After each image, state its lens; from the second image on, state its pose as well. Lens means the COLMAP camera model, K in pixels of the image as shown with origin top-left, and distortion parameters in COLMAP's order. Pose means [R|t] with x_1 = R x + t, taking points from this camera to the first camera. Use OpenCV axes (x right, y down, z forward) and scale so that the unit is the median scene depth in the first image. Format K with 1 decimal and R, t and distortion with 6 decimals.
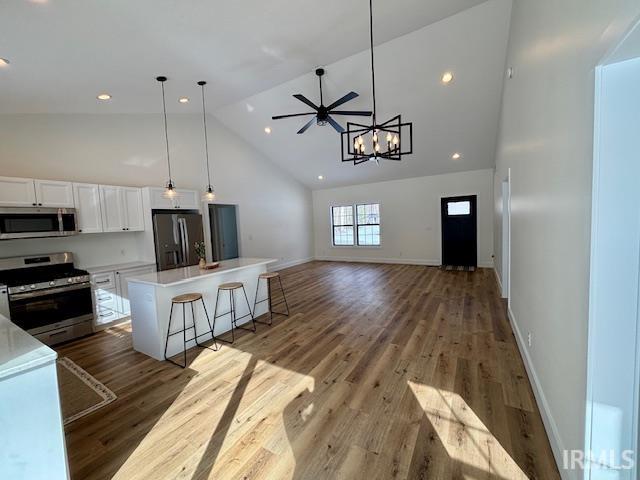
lens RADIAL K [[257.5, 0, 322.4], [0, 257.5, 240.1], [0, 0, 1]] dist [-0.000161, -0.000401]
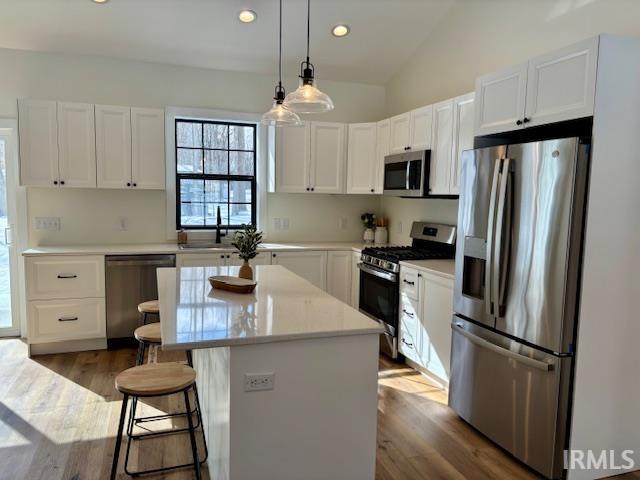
lens RADIAL K [[489.4, 0, 320.0], [0, 489.4, 240.0], [0, 0, 1]] dist [0.018891, -0.003182]
pose [[-0.645844, 0.092197, -0.757882, 0.076227], [-0.049577, 0.985522, 0.162137, -0.119151], [0.761858, 0.142289, -0.631923, 2.020605]]
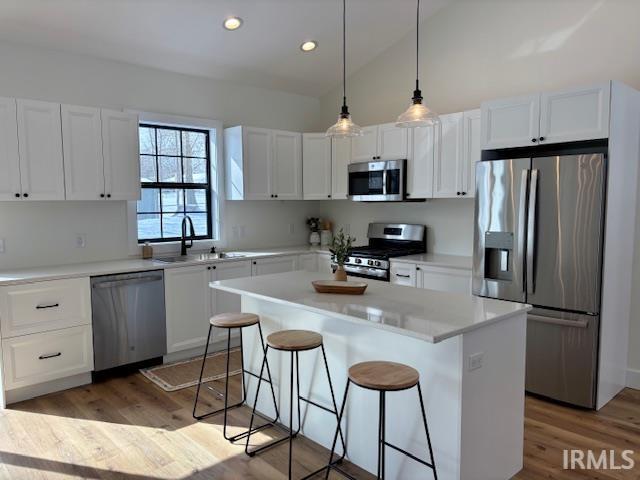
lens RADIAL K [[489.4, 0, 320.0], [0, 489.4, 240.0], [0, 0, 1]] dist [0.018891, -0.003182]
pose [[-0.288501, 0.112980, -0.950791, 0.439130], [-0.048453, 0.990019, 0.132344, -0.098405], [0.956253, 0.084250, -0.280147, 1.521122]]
